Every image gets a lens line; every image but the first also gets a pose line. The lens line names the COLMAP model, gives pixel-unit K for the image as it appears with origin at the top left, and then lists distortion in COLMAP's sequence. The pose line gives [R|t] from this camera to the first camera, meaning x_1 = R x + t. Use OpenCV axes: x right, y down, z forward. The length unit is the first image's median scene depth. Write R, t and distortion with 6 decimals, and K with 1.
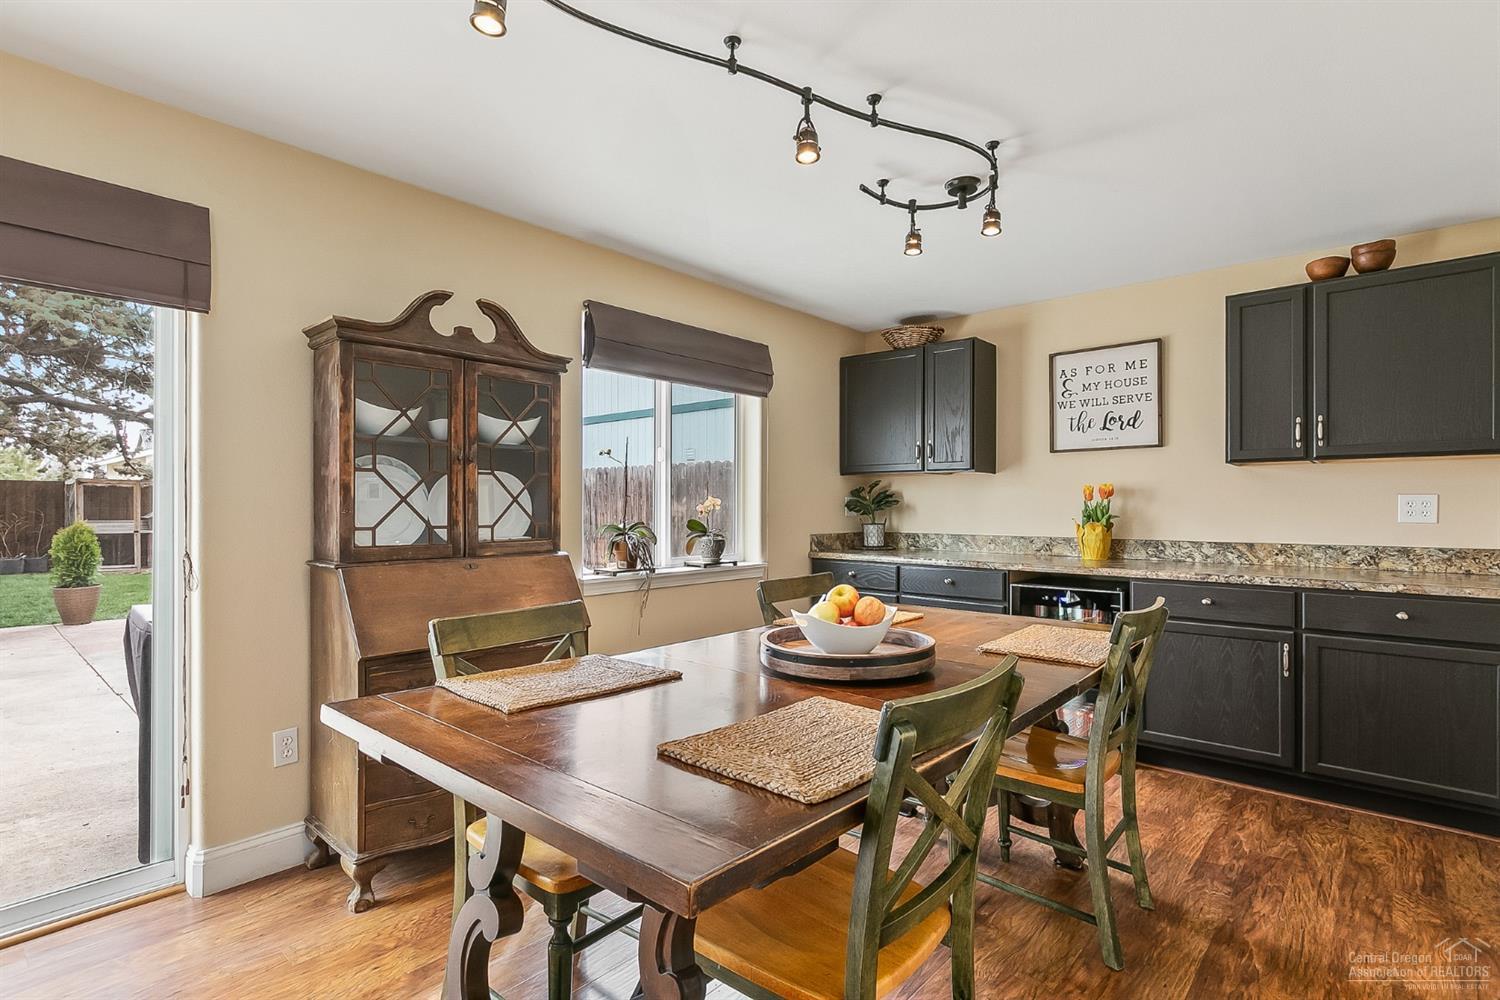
lens RADIAL K [[725.2, 0, 757.3], [0, 725.2, 502.1], [0, 0, 1]] dist [0.004280, 0.000303]
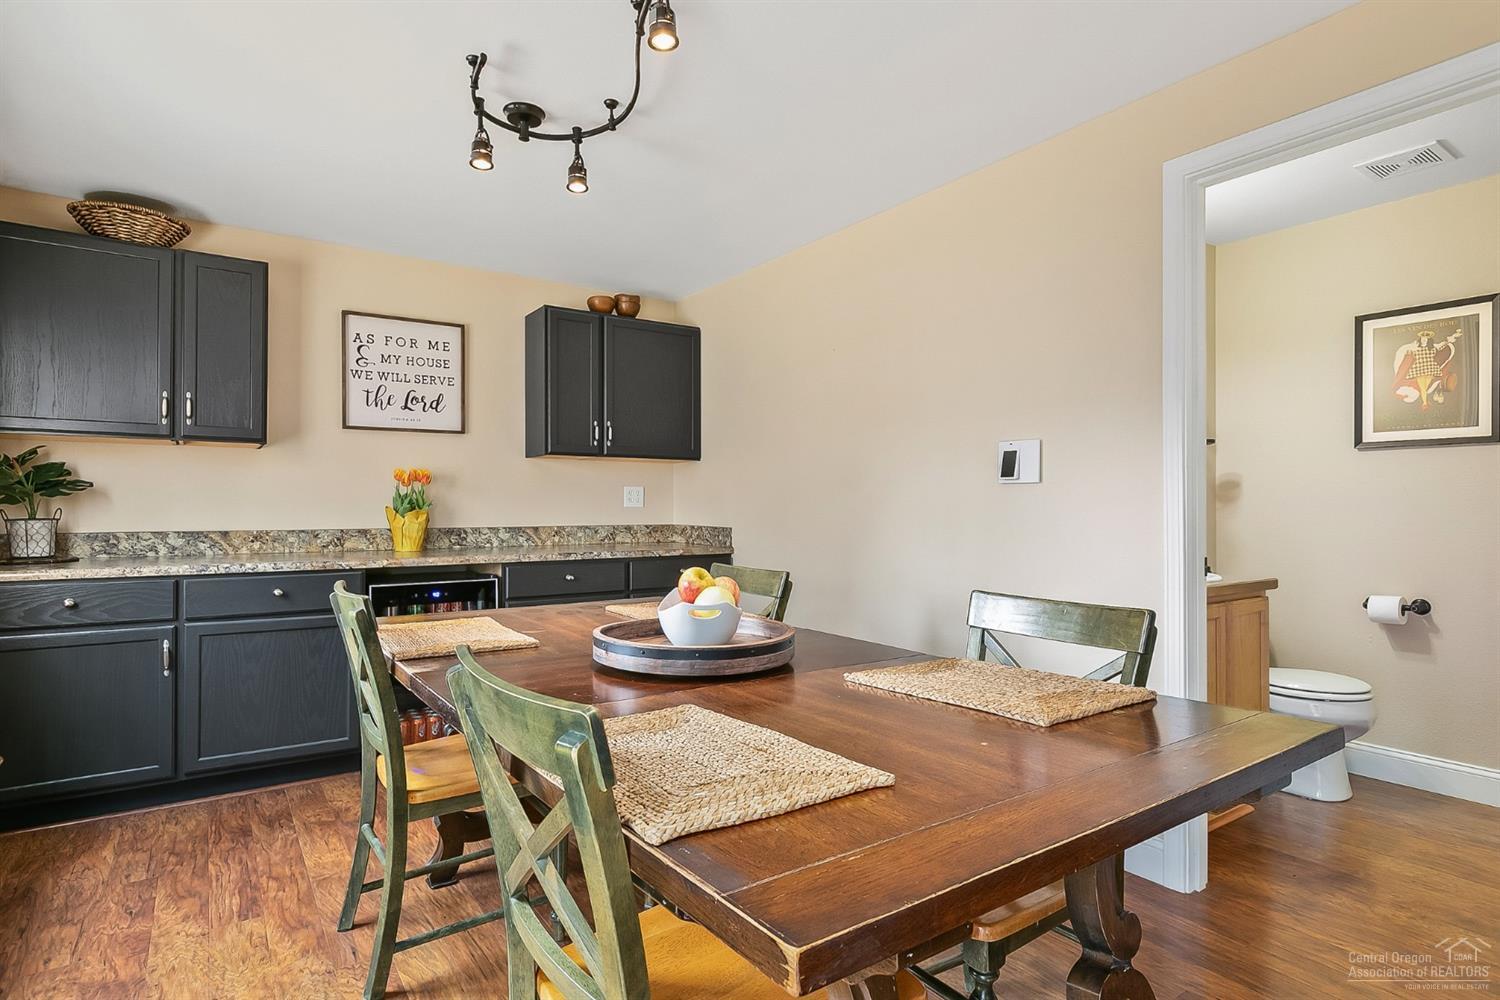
lens RADIAL K [[806.2, 0, 744.4], [0, 806.2, 510.8], [0, 0, 1]] dist [0.001661, 0.000714]
pose [[0.240557, -0.016774, 0.970490, -0.406973], [-0.015662, 0.999653, 0.021160, -0.000051], [-0.970509, -0.020290, 0.240211, 0.338902]]
